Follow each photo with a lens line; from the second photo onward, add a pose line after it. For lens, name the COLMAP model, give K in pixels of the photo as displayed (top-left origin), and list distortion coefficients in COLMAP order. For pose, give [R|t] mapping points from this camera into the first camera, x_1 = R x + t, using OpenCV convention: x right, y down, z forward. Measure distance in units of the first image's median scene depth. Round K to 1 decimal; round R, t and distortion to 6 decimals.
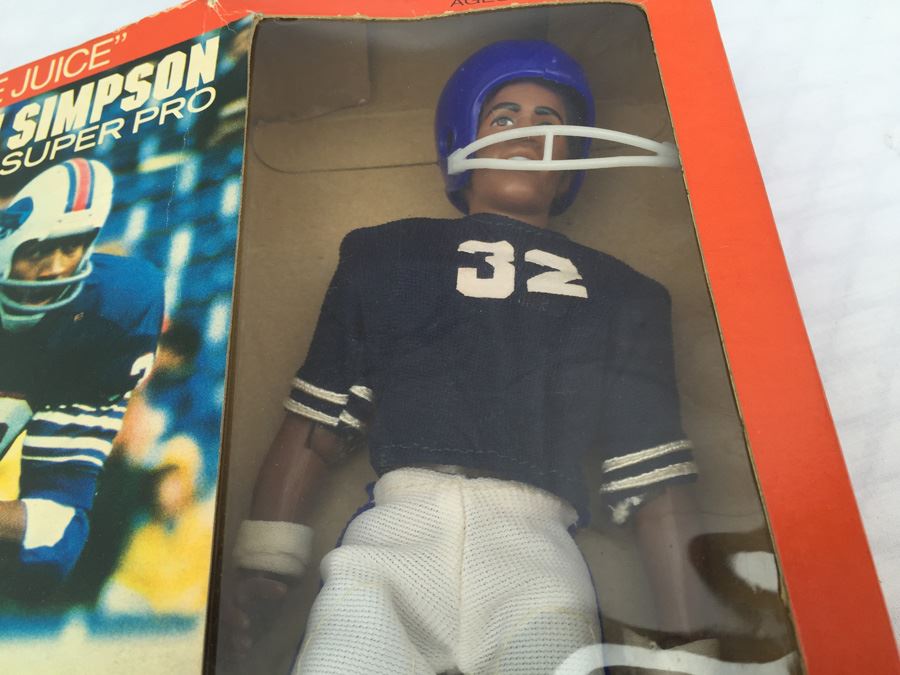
lens RADIAL K [[789.7, 0, 446.5], [0, 789.7, 333.7], [0, 0, 1]] dist [0.068860, -0.145203]
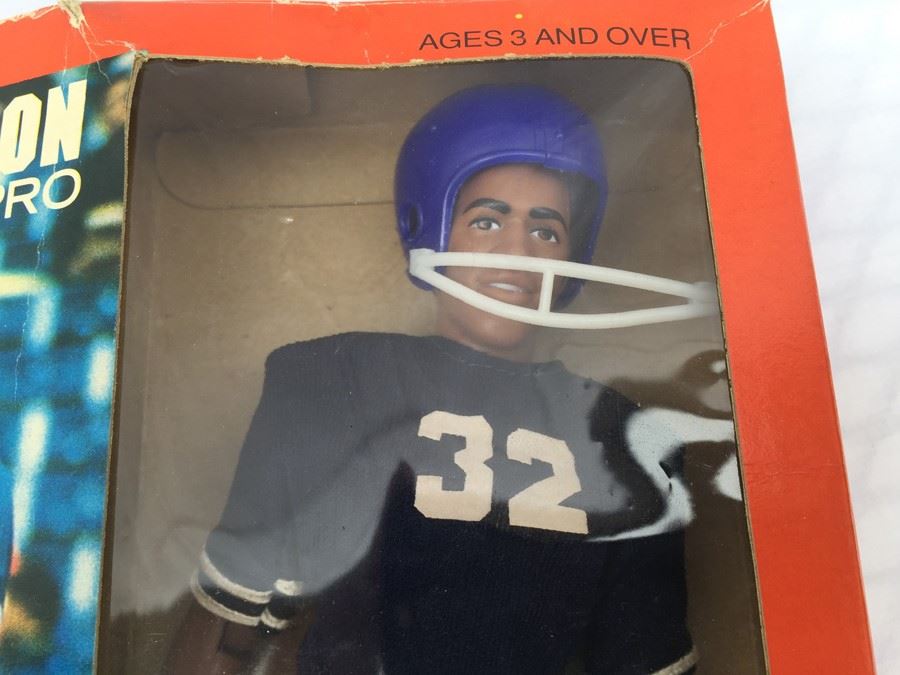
lens RADIAL K [[789.7, 0, 446.5], [0, 789.7, 333.7], [0, 0, 1]] dist [0.068860, -0.145203]
pose [[0.998263, 0.029536, 0.050980, 0.000642], [-0.040078, 0.974651, 0.220110, -0.353721], [-0.043187, -0.221771, 0.974142, 0.282092]]
